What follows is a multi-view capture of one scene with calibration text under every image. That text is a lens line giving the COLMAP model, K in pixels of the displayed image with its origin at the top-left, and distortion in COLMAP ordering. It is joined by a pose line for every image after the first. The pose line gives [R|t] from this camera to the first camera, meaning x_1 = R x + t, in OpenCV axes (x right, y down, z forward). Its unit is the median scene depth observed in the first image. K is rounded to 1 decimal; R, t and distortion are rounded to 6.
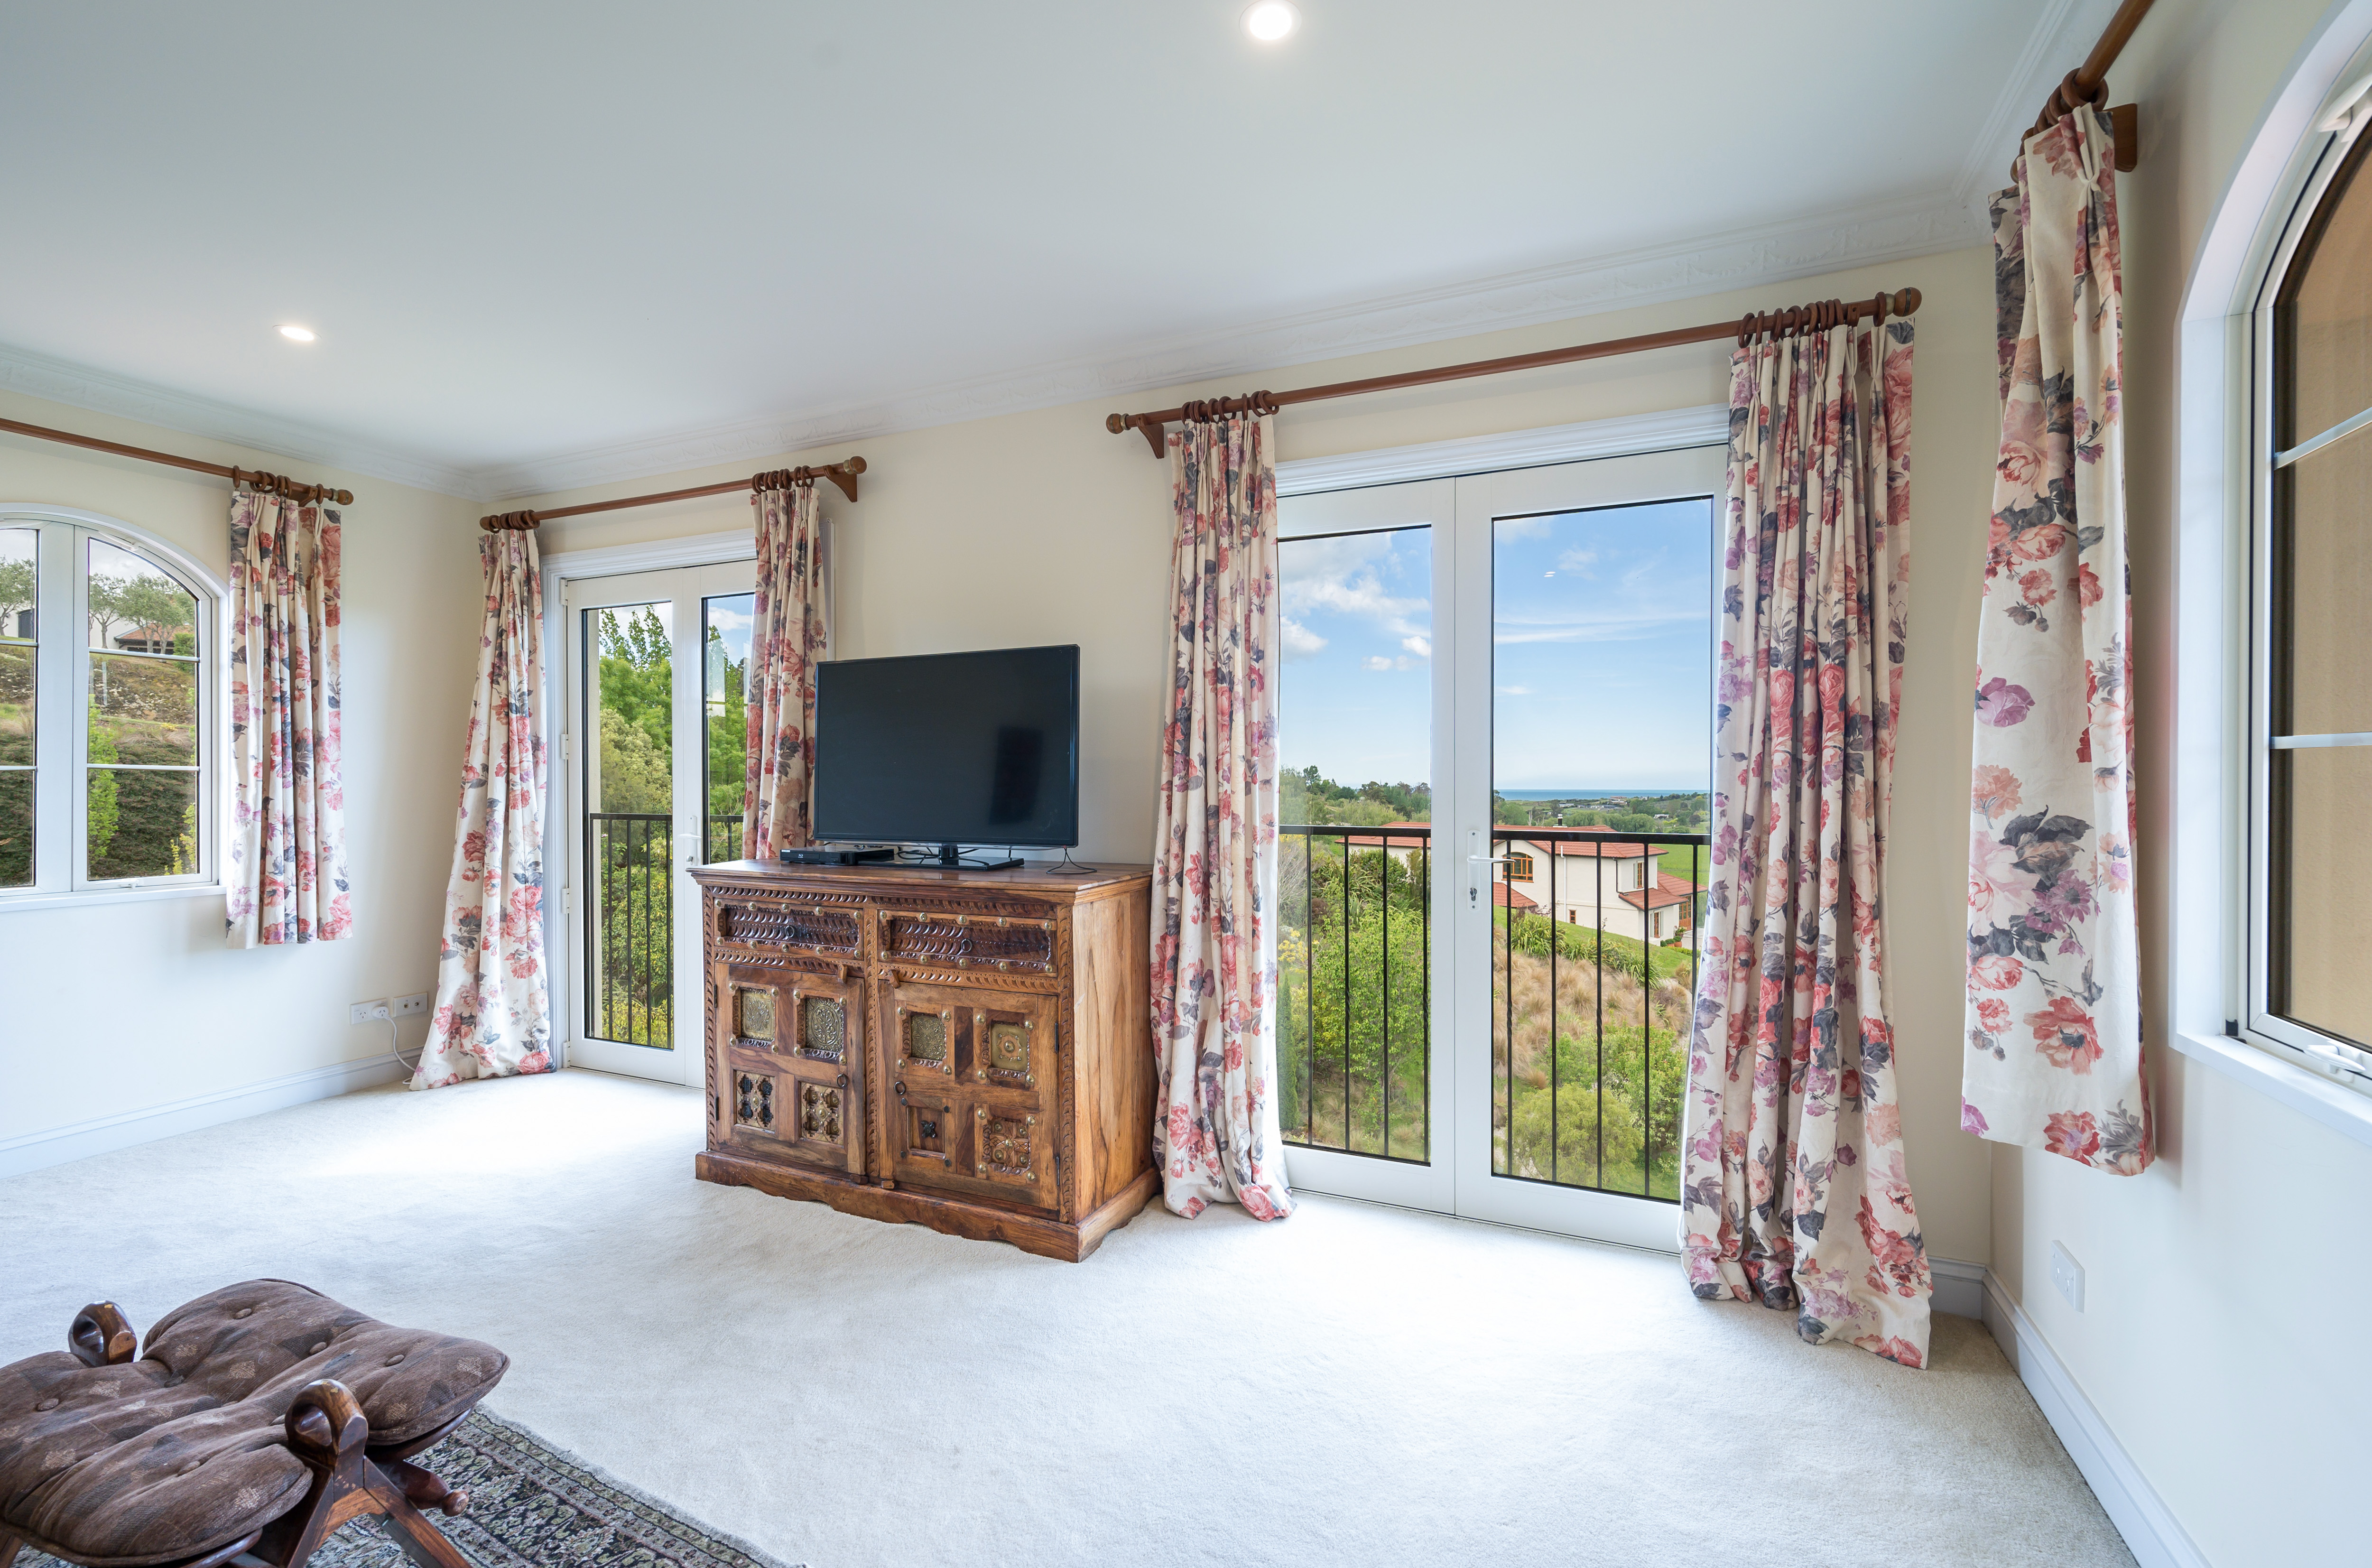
lens RADIAL K [[1016.3, 0, 1198.8], [0, 1016.3, 781.5], [0, 0, 1]] dist [-0.001774, -0.000717]
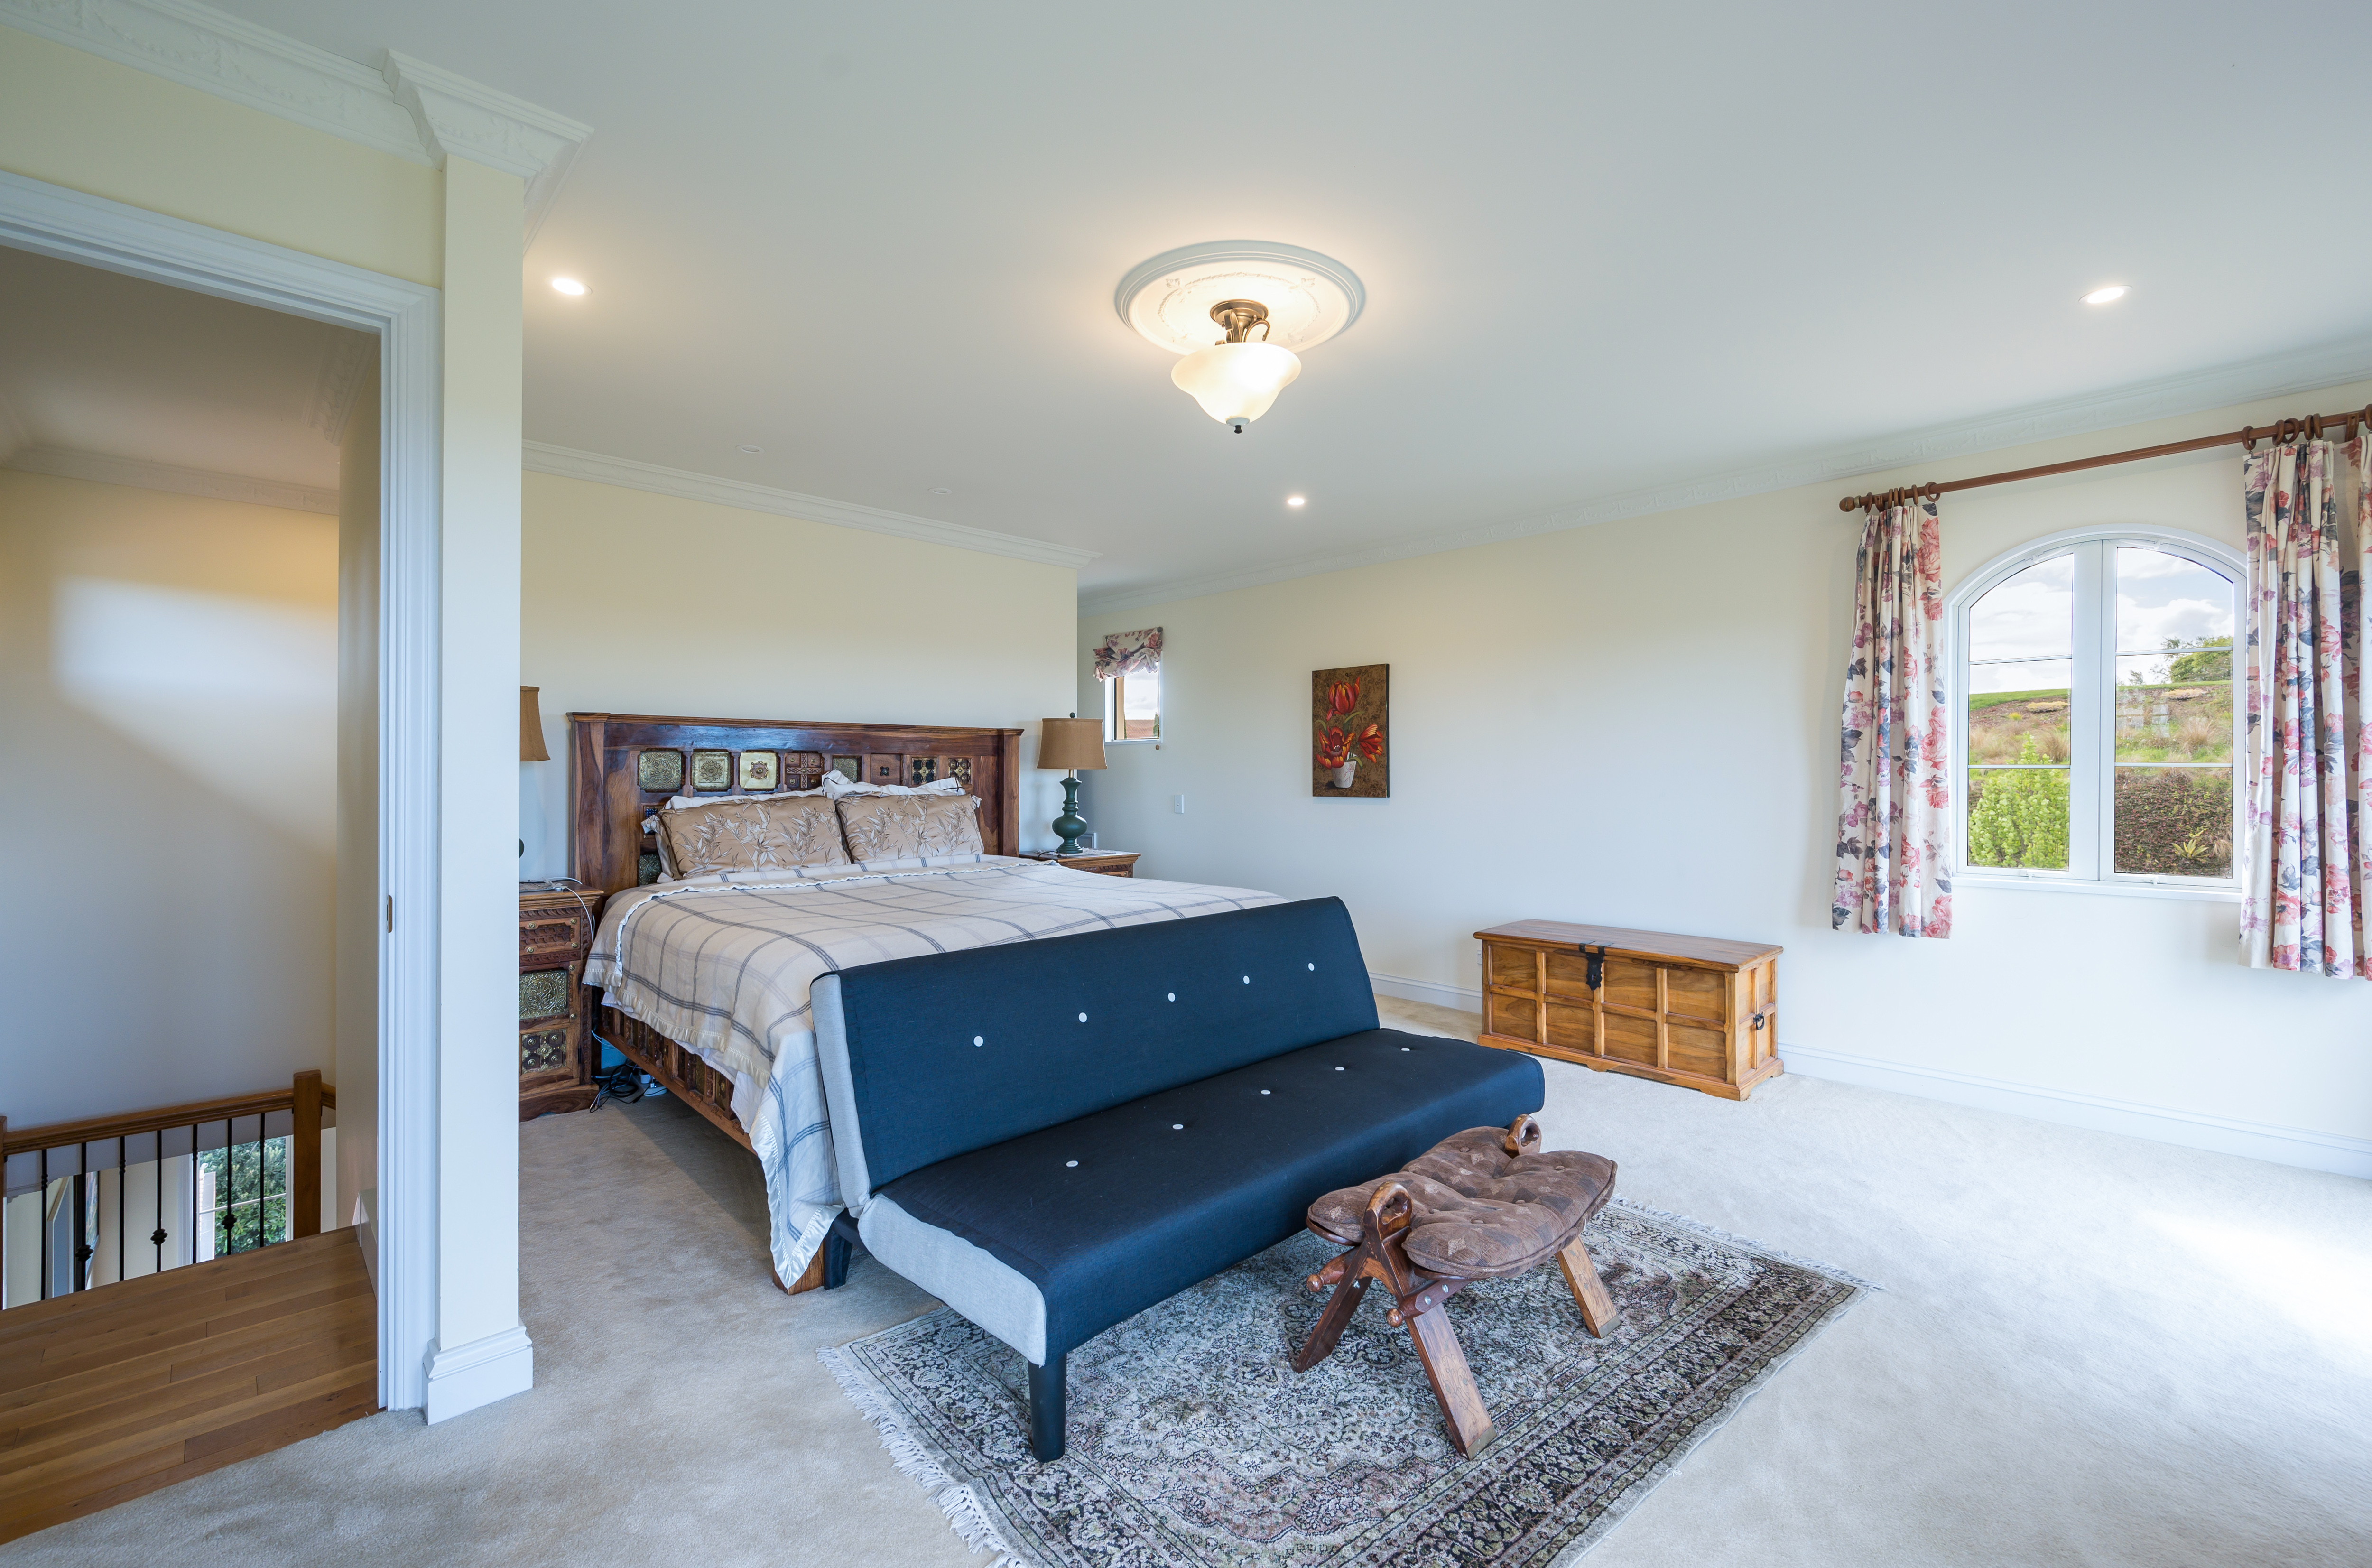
lens RADIAL K [[1016.3, 0, 1200.3], [0, 1016.3, 776.8], [0, 0, 1]] dist [-0.001774, -0.000717]
pose [[-0.387907, 0.001976, -0.921696, 0.230146], [0.000180, 0.999998, 0.002068, -0.003823], [0.921698, 0.000636, -0.387907, 0.487575]]
